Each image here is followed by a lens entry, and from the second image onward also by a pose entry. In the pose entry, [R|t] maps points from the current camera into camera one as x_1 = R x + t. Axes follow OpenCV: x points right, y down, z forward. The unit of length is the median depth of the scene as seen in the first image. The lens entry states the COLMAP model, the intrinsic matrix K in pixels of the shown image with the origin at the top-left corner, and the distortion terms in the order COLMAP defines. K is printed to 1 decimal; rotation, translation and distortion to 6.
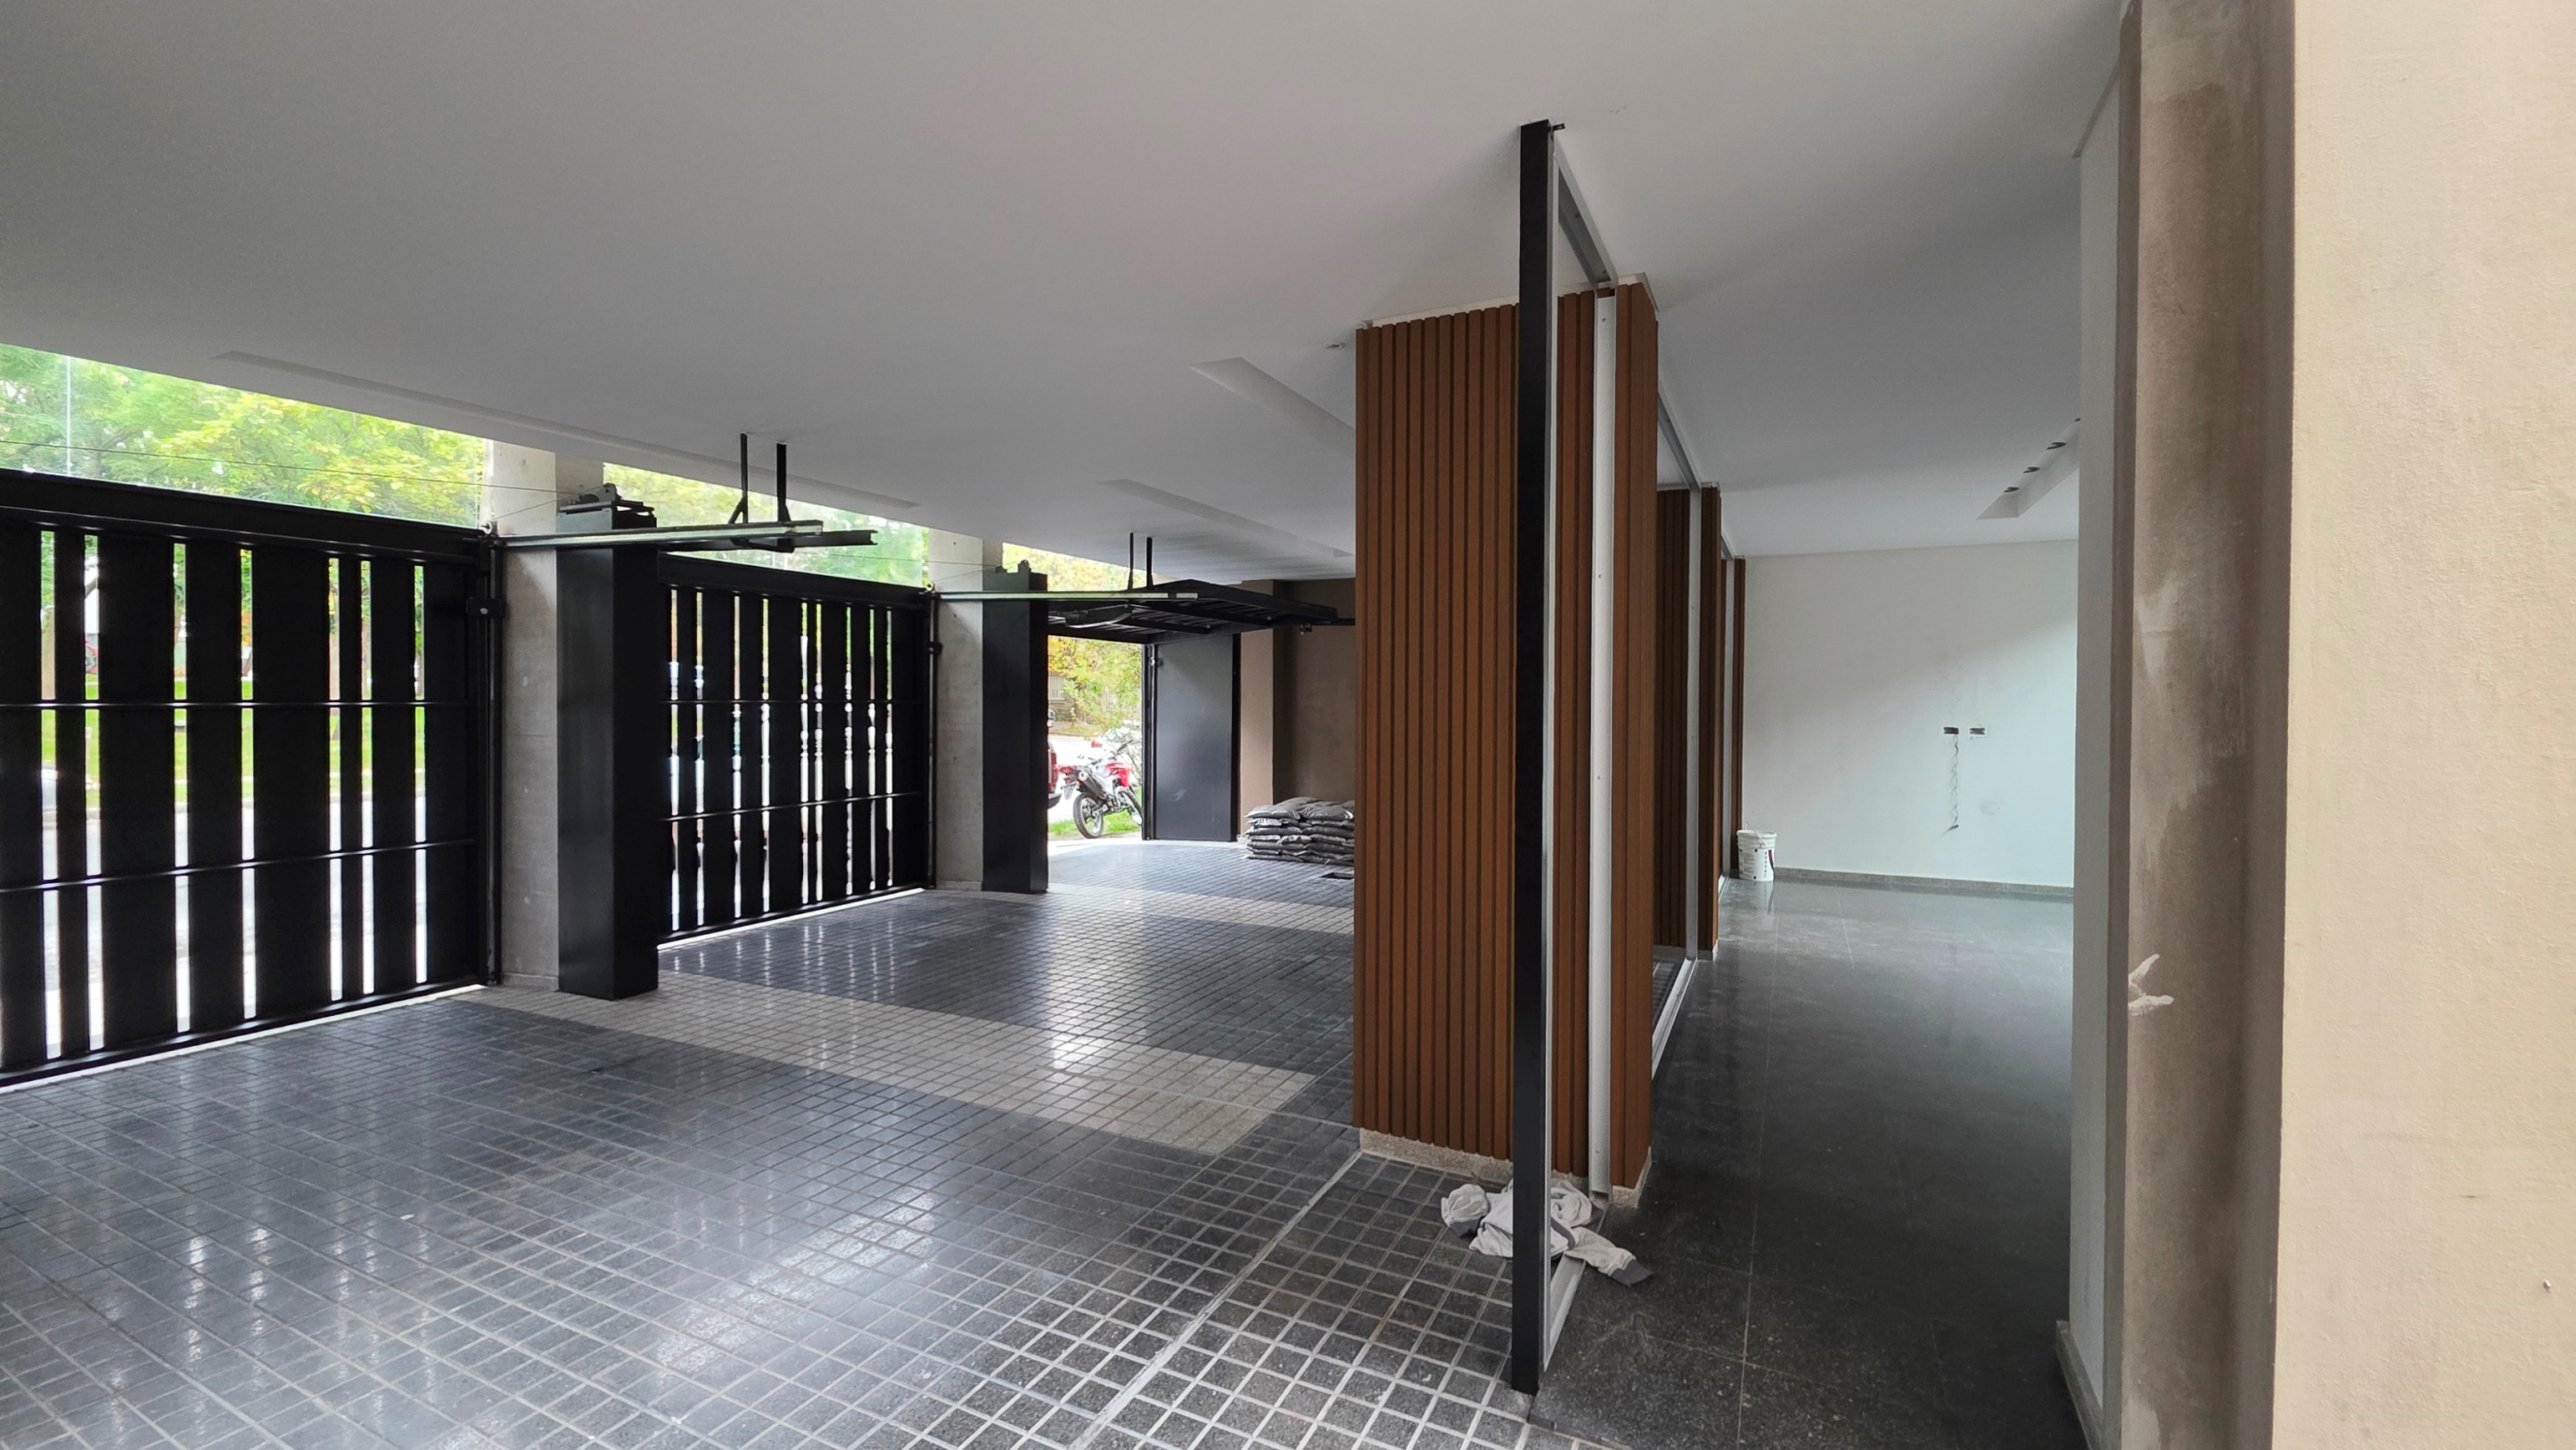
lens RADIAL K [[1022.9, 0, 1287.8], [0, 1022.9, 712.5], [0, 0, 1]] dist [0.014151, -0.008300]
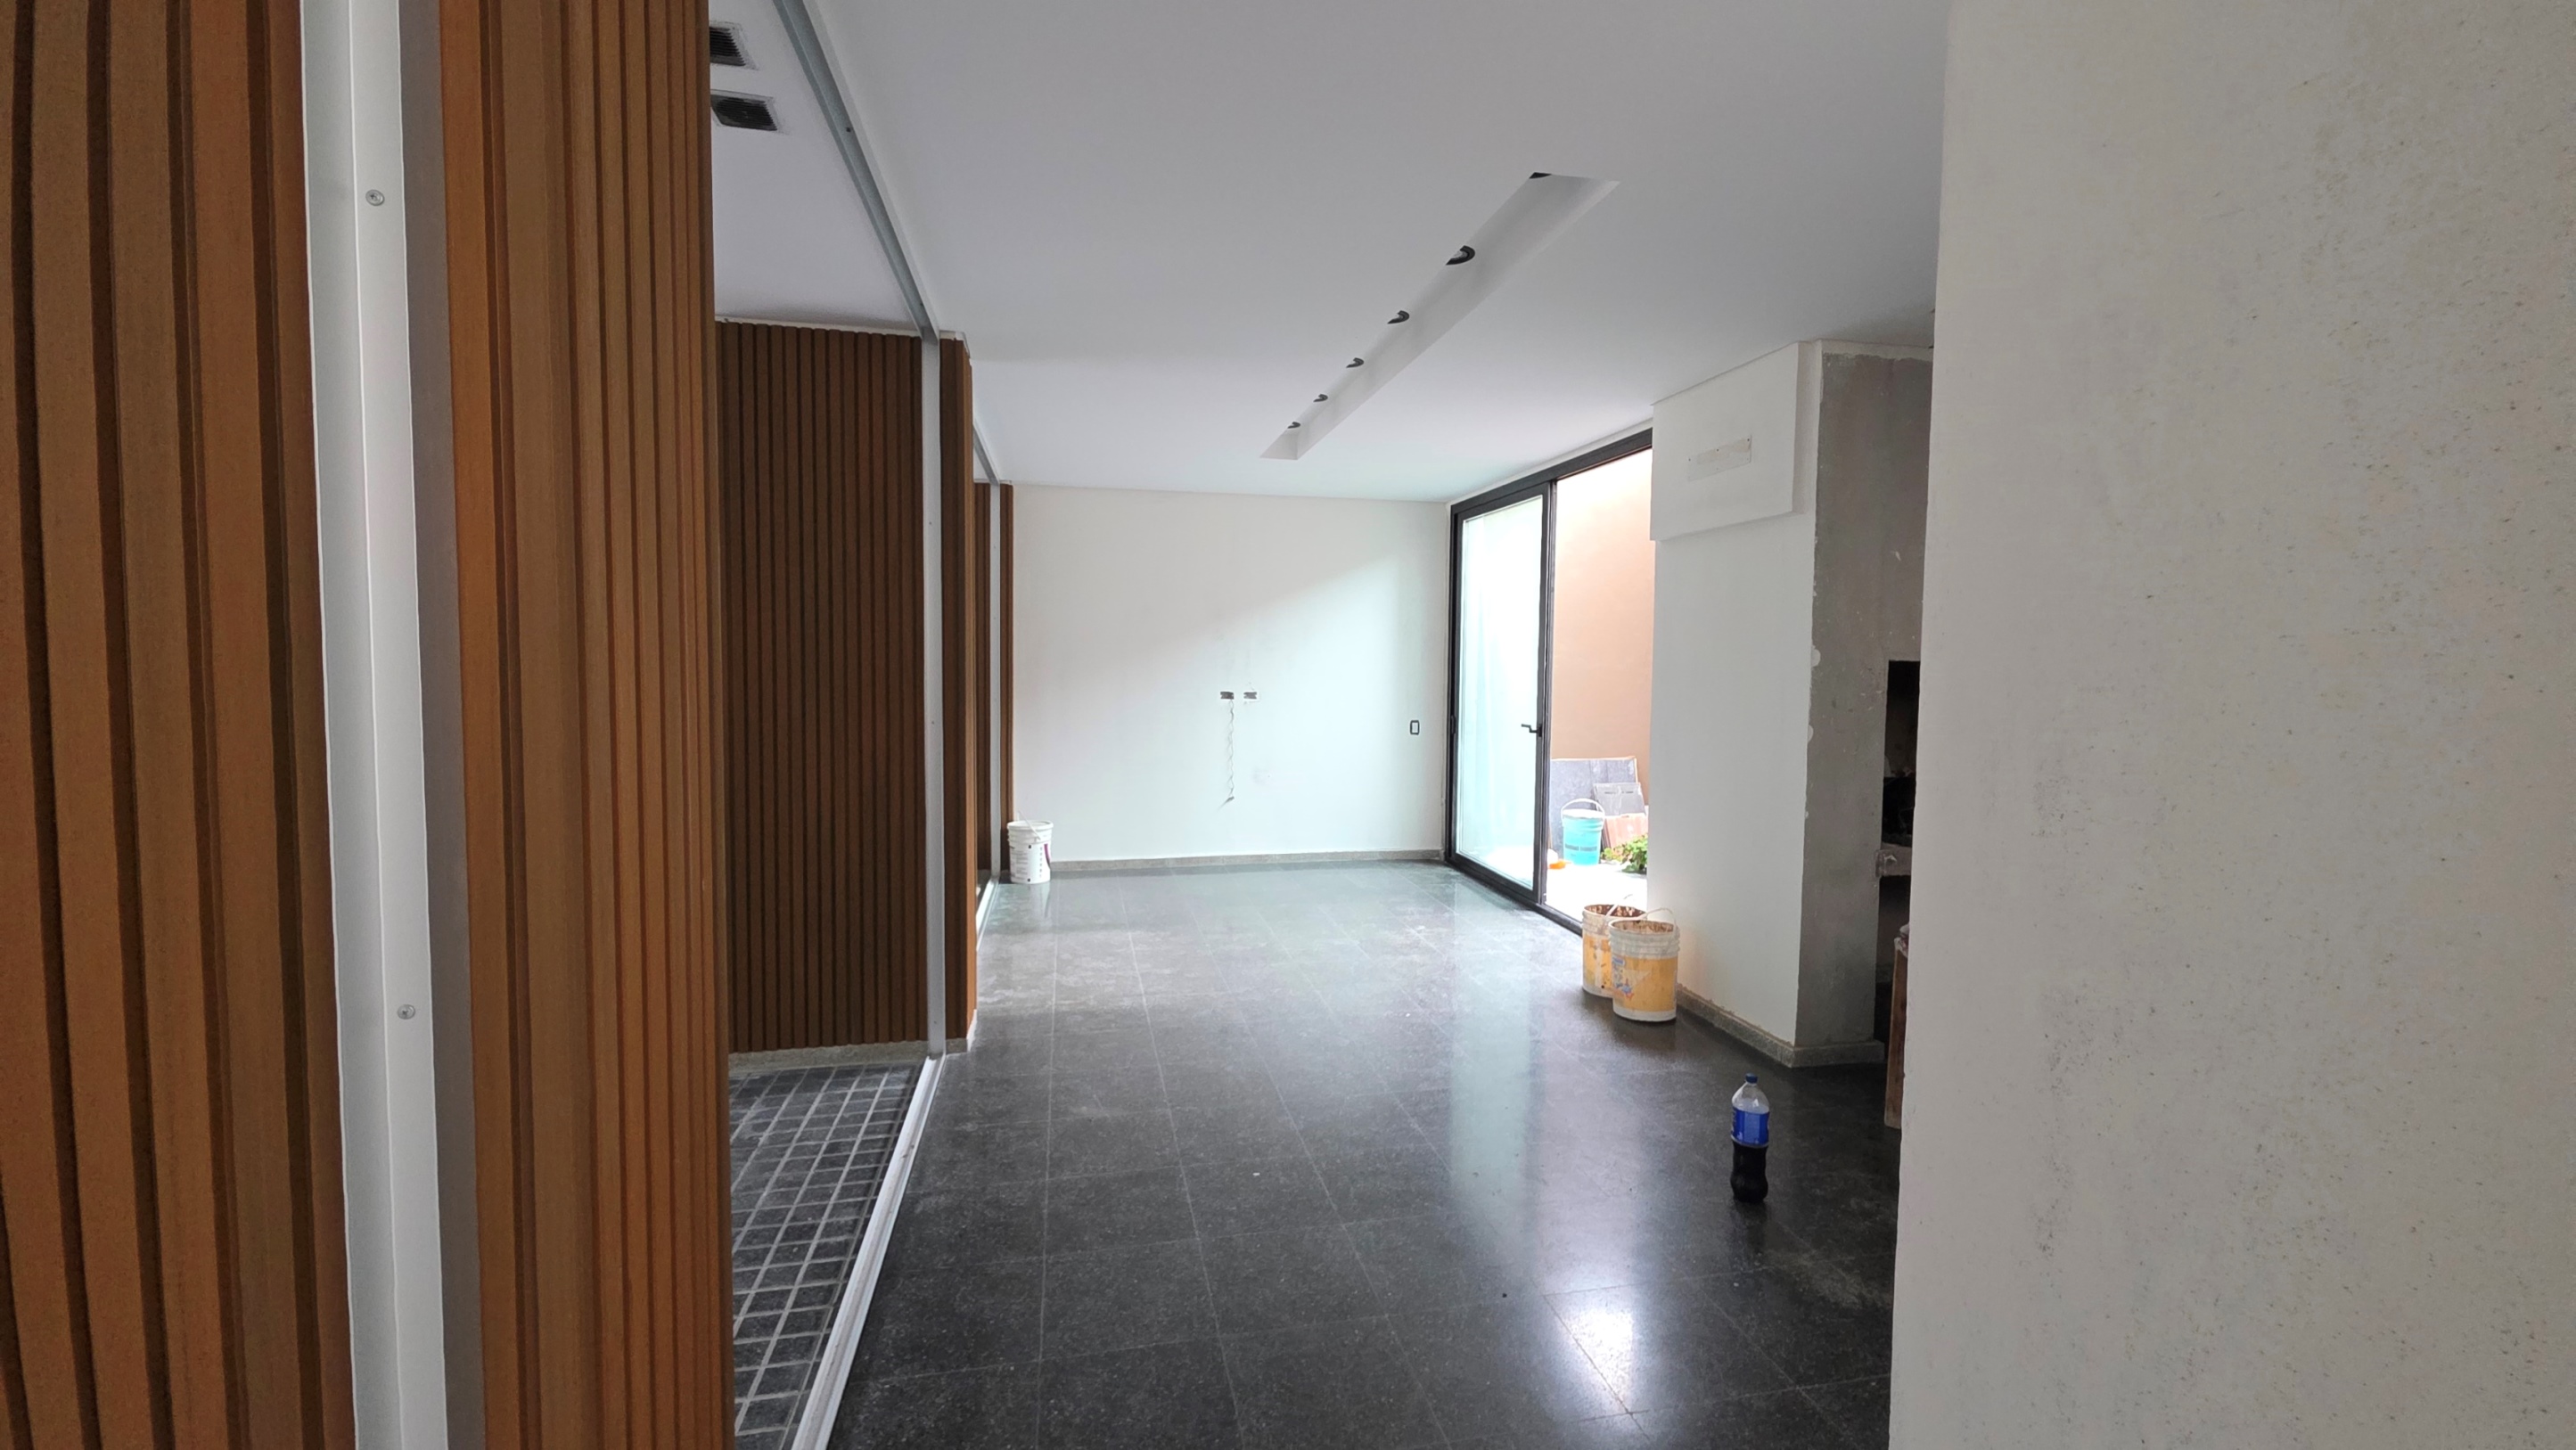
lens RADIAL K [[1022.9, 0, 1287.8], [0, 1022.9, 712.5], [0, 0, 1]] dist [0.014151, -0.008300]
pose [[0.782970, -0.028596, 0.621401, 0.138555], [0.000316, 0.998961, 0.045573, -0.010110], [-0.622059, -0.035486, 0.782166, 0.290843]]
